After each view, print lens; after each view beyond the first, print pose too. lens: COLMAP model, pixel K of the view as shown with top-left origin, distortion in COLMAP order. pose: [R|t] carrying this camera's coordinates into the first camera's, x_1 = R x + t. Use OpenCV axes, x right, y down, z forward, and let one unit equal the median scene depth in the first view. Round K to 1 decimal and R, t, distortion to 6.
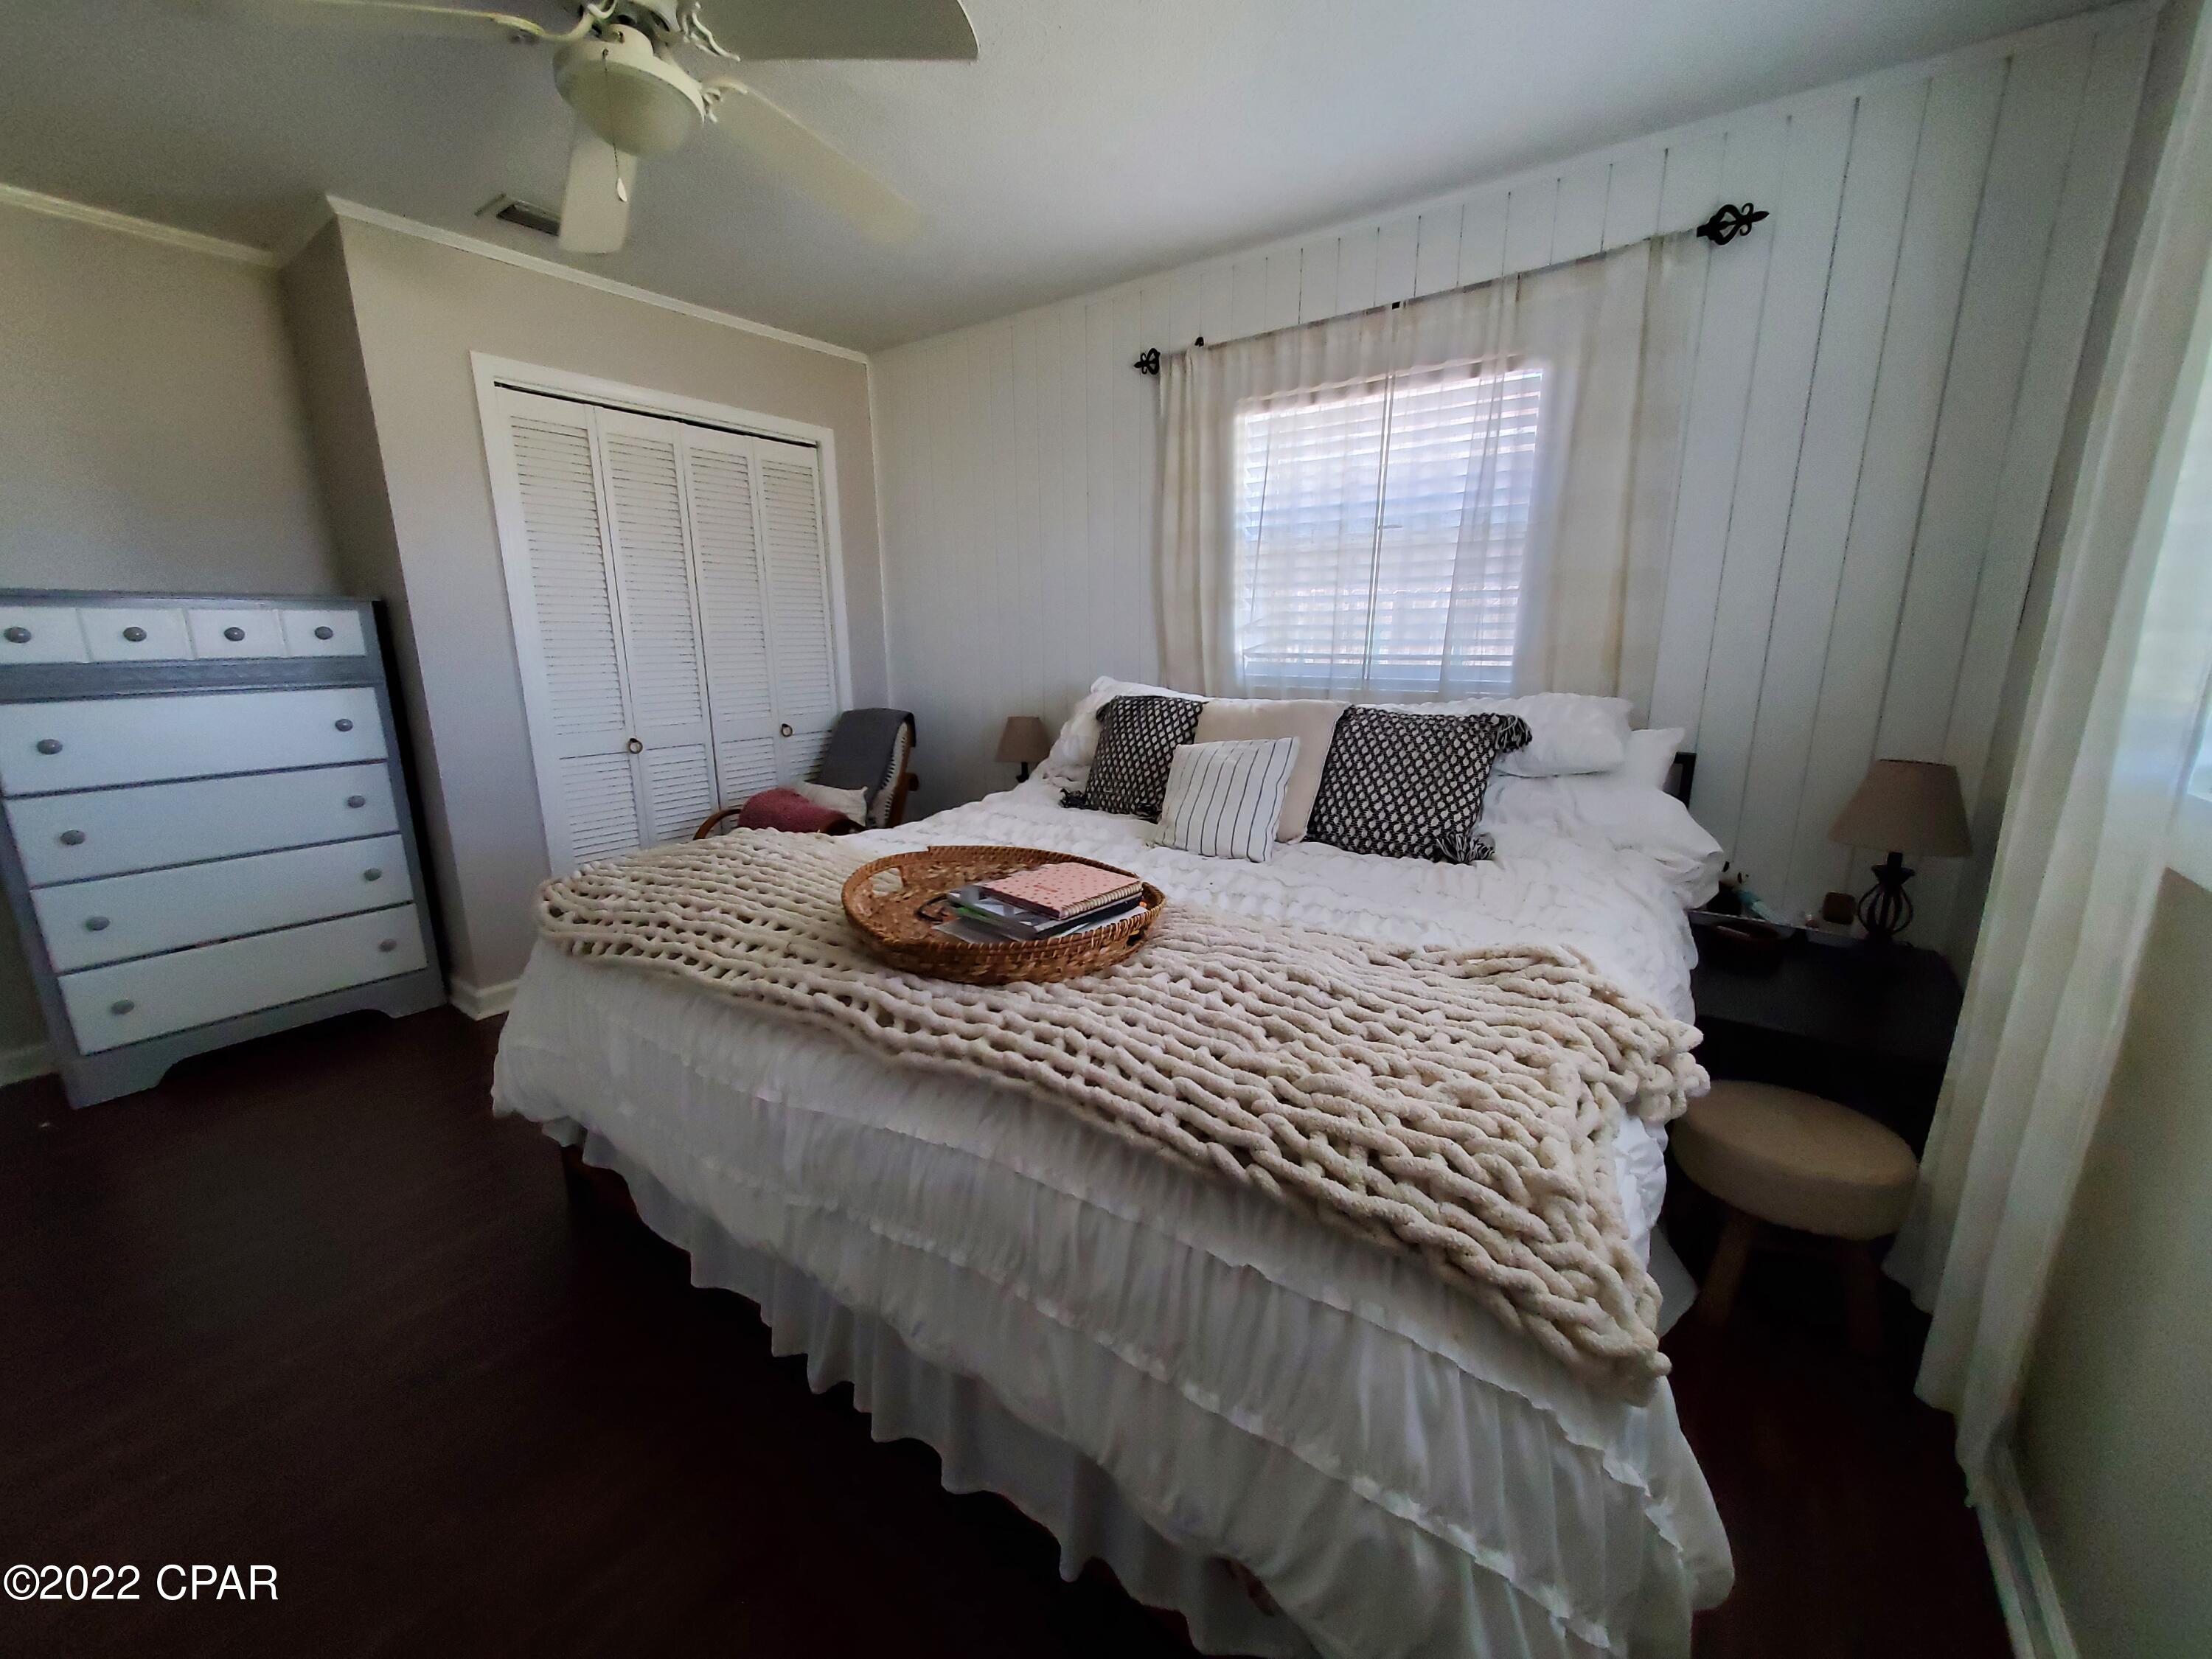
lens RADIAL K [[867.0, 0, 1112.6], [0, 867.0, 831.3], [0, 0, 1]] dist [-0.000199, 0.000054]
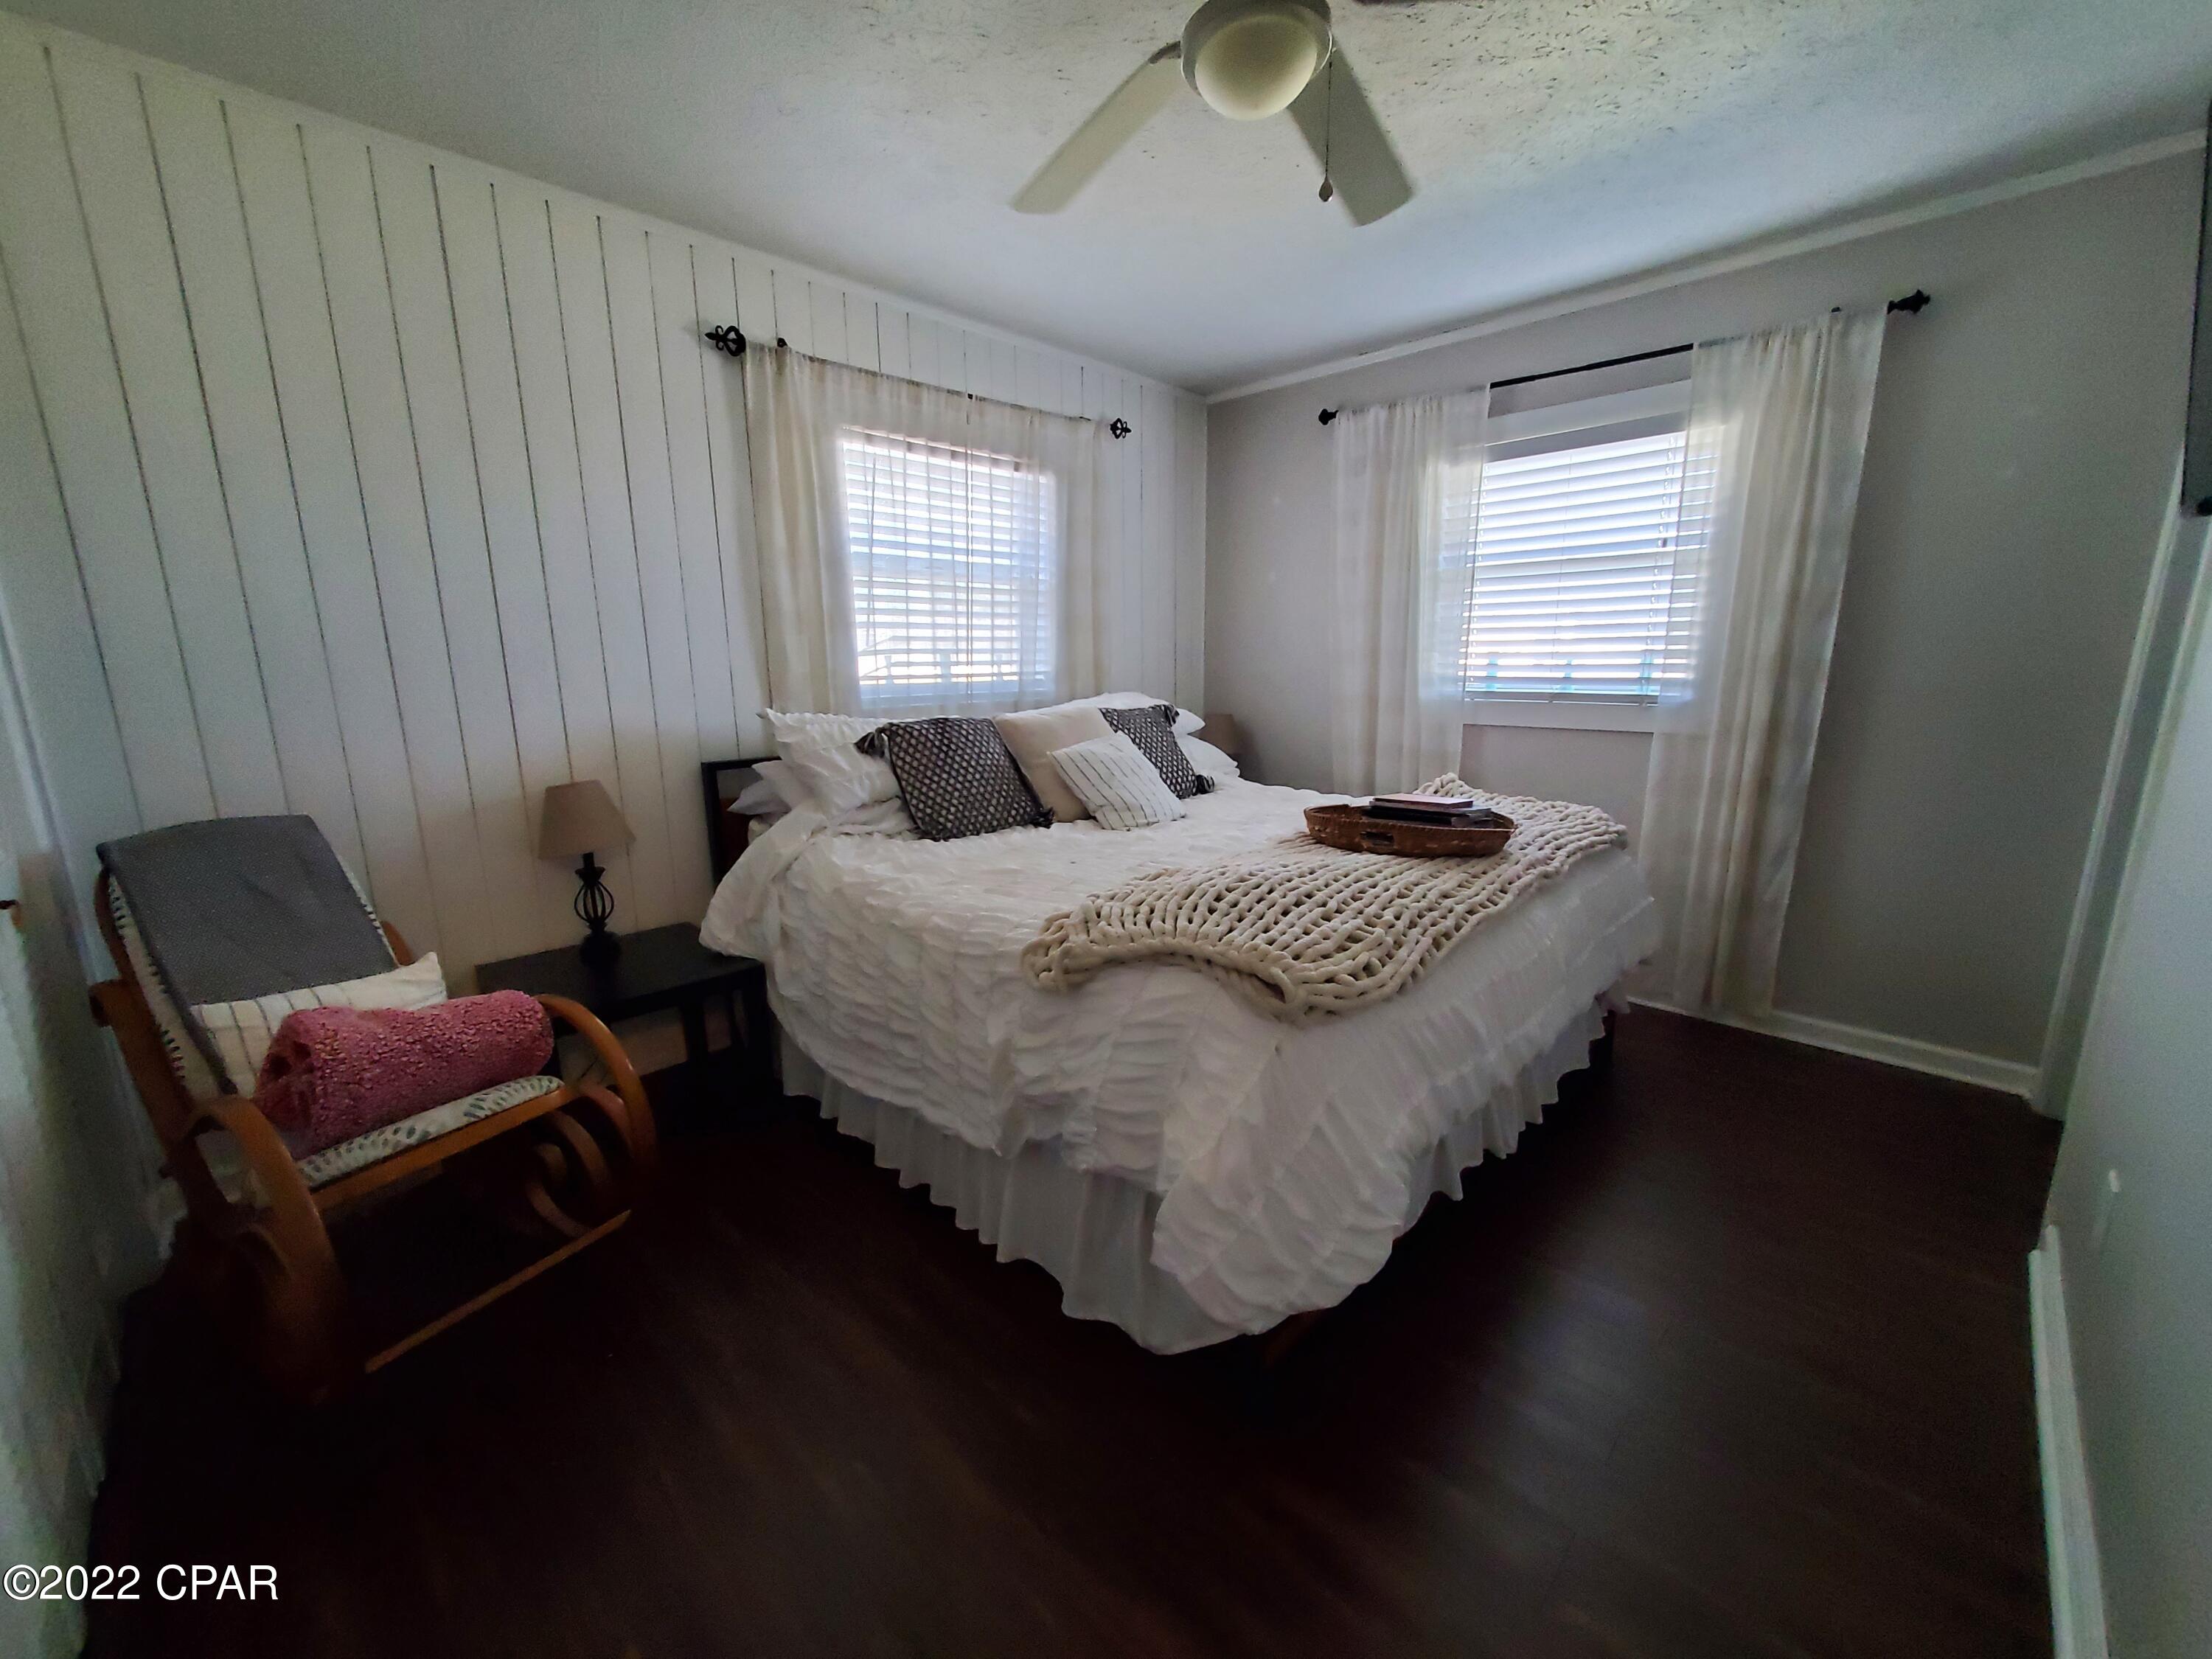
lens RADIAL K [[867.0, 0, 1112.7], [0, 867.0, 840.0], [0, 0, 1]] dist [-0.000199, 0.000054]
pose [[0.174944, -0.195648, 0.964944, -0.922307], [0.227880, 0.961492, 0.153634, -0.125539], [-0.957844, 0.193014, 0.212792, 0.619476]]
